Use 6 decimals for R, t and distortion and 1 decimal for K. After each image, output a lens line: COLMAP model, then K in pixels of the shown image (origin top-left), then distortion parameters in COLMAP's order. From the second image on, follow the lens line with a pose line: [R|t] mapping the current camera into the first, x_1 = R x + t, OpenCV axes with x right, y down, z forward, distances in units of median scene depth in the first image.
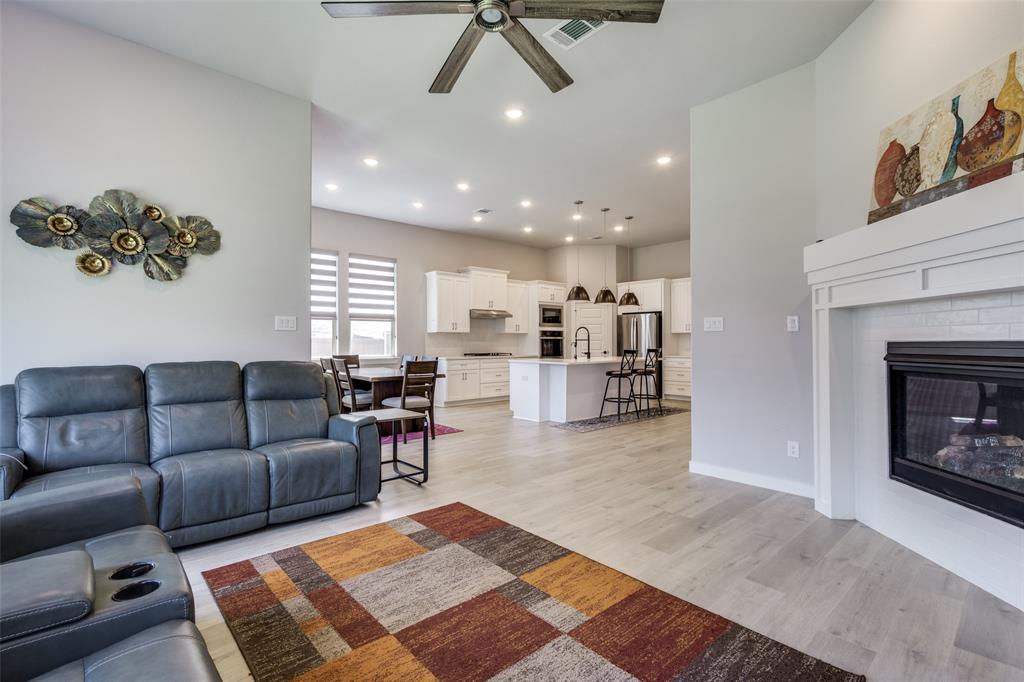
lens RADIAL K [[468.8, 0, 511.7], [0, 468.8, 344.4], [0, 0, 1]] dist [0.001056, 0.000322]
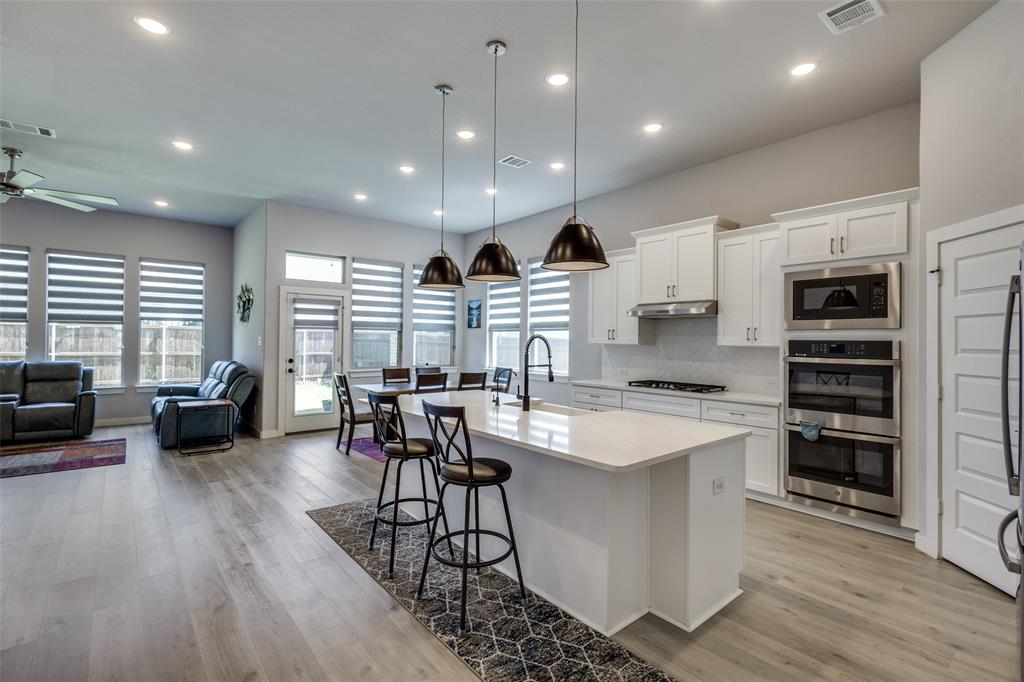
lens RADIAL K [[471.2, 0, 510.1], [0, 471.2, 337.4], [0, 0, 1]] dist [0.007475, -0.000809]
pose [[-0.043615, -0.004761, -0.999037, 0.612937], [-0.016196, 0.999861, -0.004058, -0.035447], [0.998917, 0.016004, -0.043686, 1.042873]]
